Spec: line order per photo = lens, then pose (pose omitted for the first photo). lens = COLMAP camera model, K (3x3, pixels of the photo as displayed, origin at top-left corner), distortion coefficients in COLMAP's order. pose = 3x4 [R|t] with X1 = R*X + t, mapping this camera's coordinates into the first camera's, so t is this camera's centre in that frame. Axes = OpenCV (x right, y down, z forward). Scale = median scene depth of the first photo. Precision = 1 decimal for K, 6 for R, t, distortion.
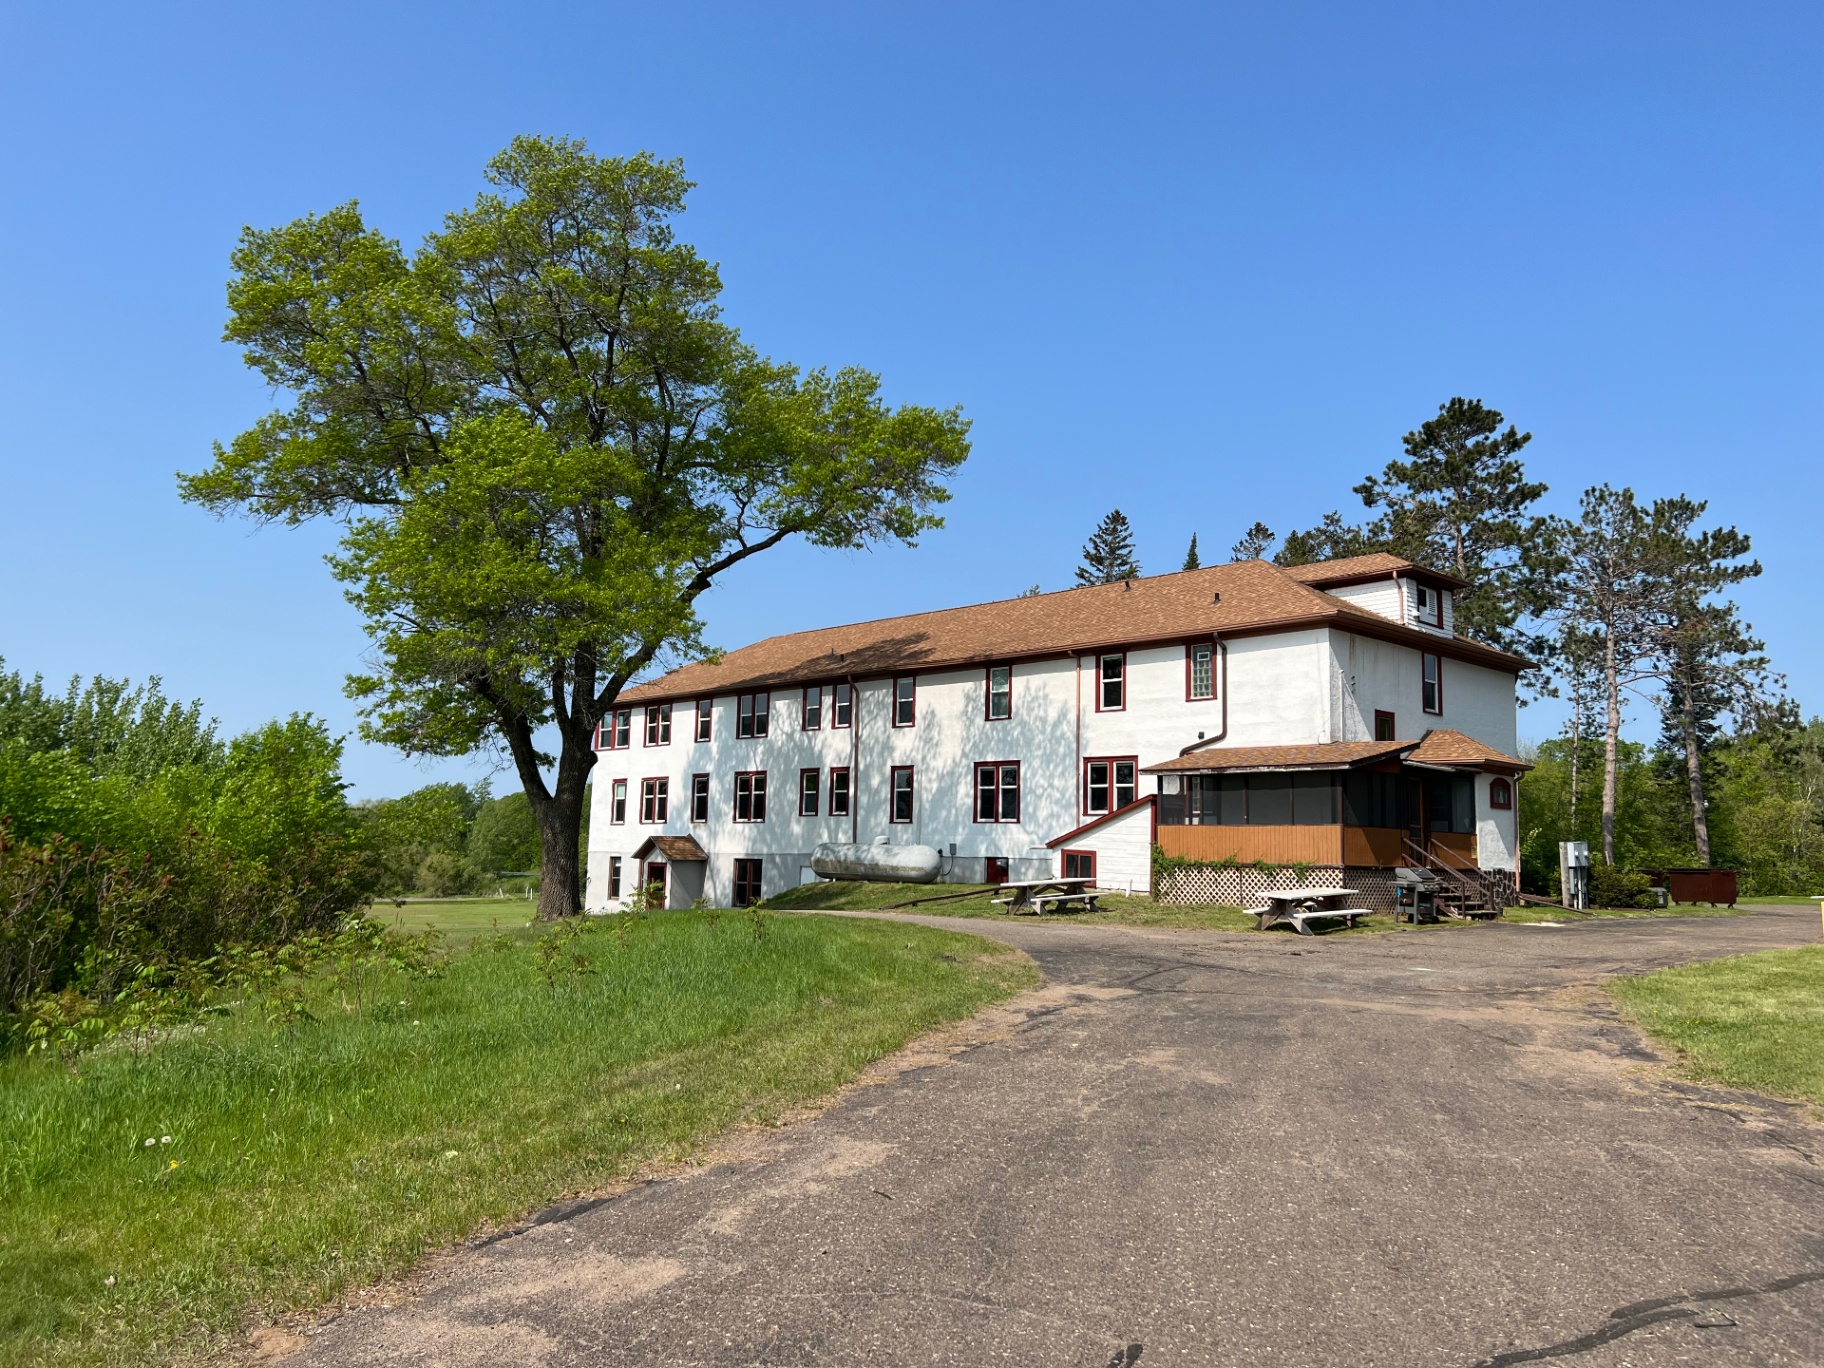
lens RADIAL K [[1380.2, 0, 921.7], [0, 1380.2, 687.4], [0, 0, 1]] dist [0.056851, -0.001464]
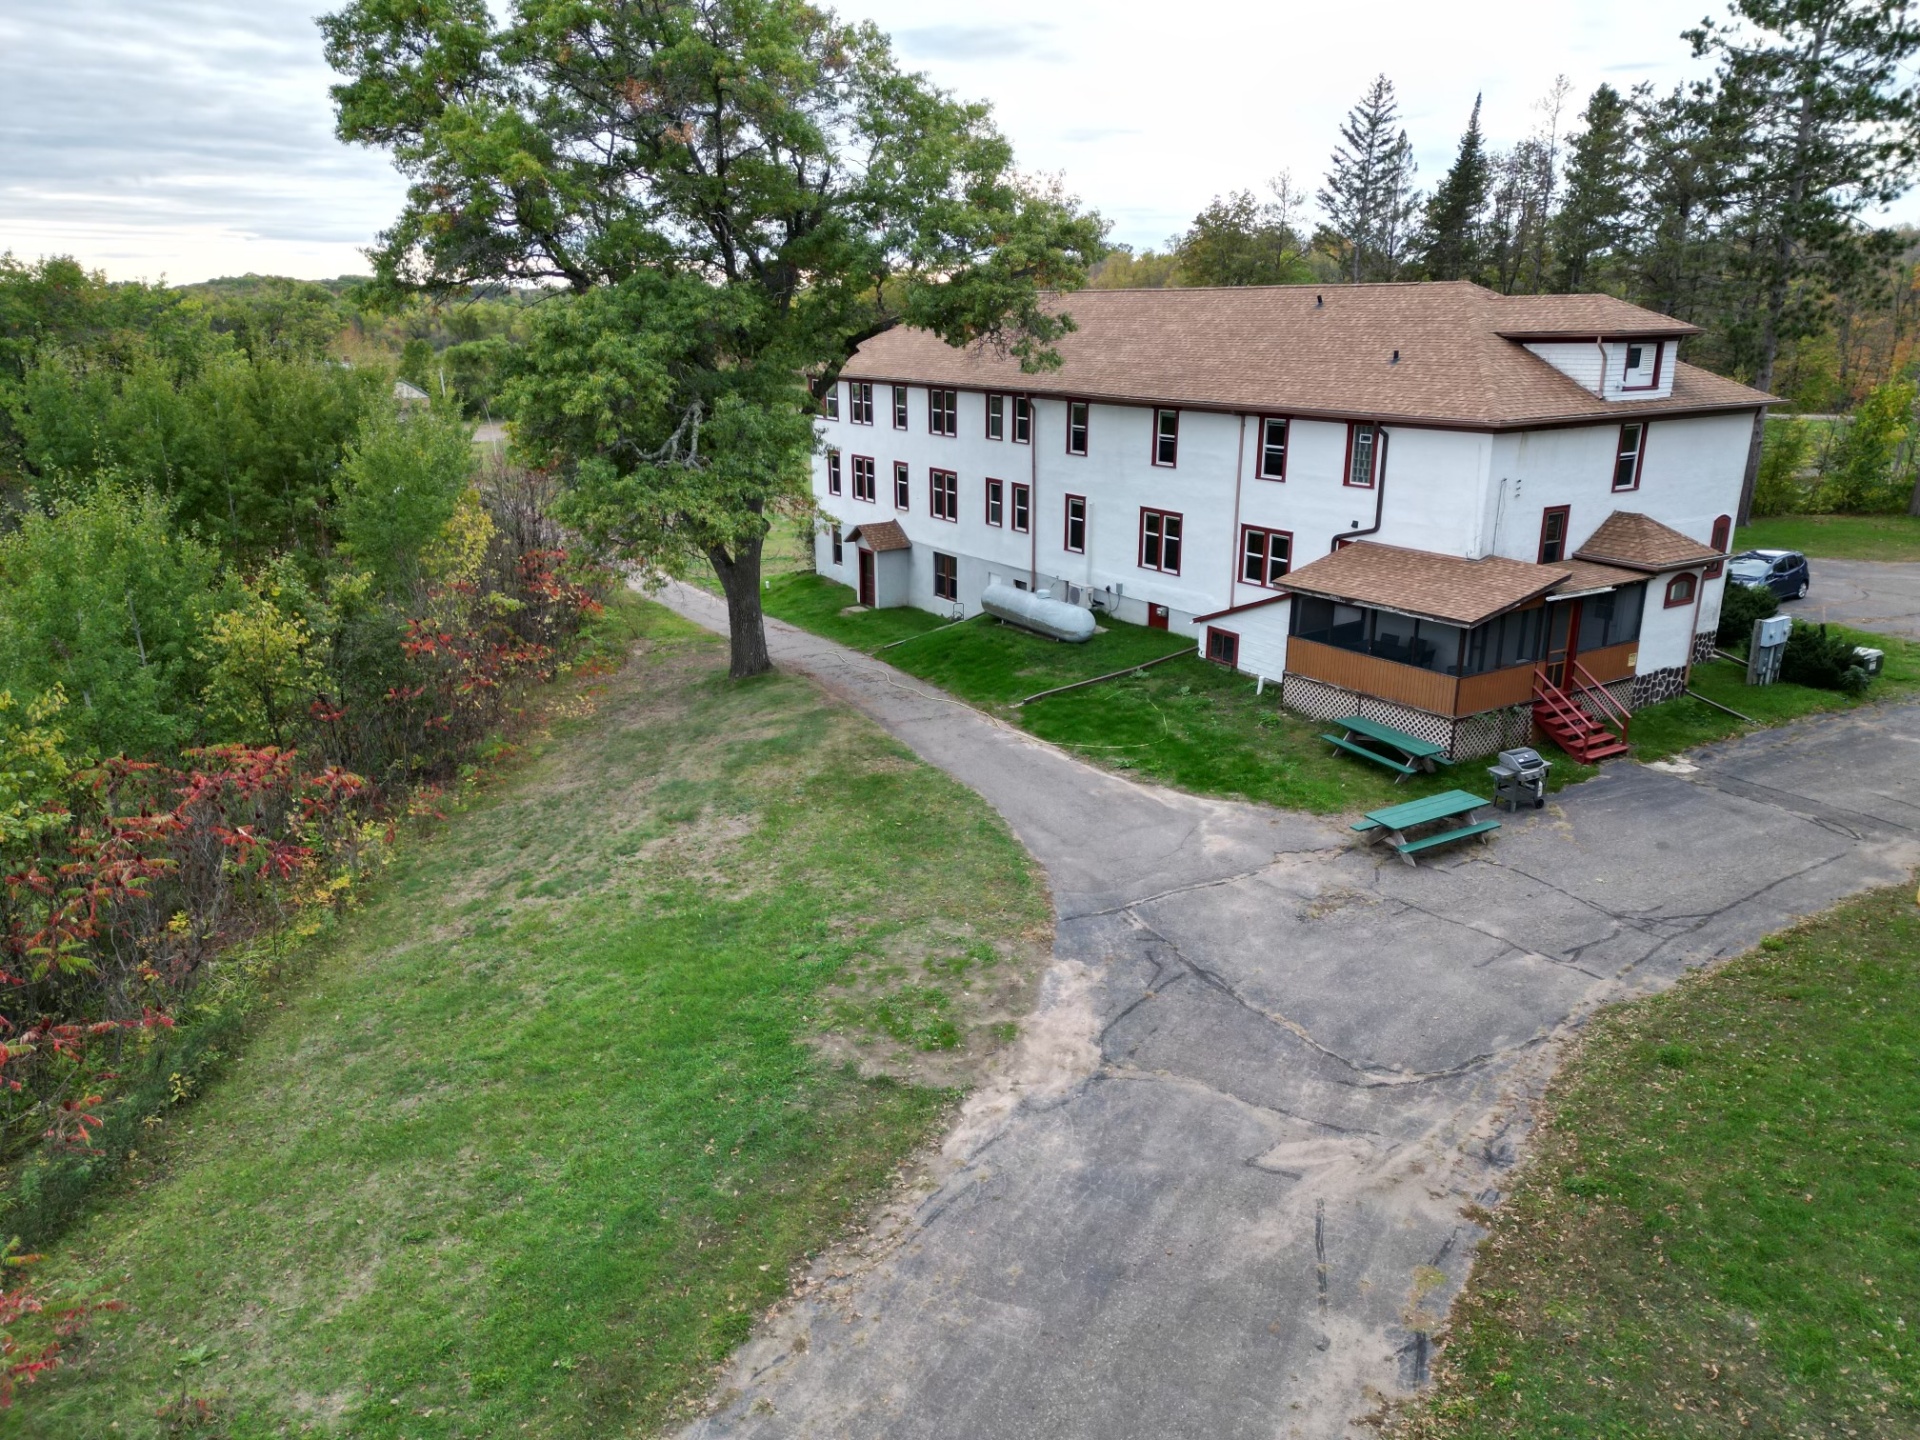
lens RADIAL K [[1357.4, 0, 952.2], [0, 1357.4, 716.3], [0, 0, 1]] dist [0.001505, 0.002499]
pose [[0.975372, 0.036744, -0.217485, 0.123898], [0.063027, 0.898483, 0.434460, -0.242446], [0.211371, -0.437467, 0.874039, 0.053199]]
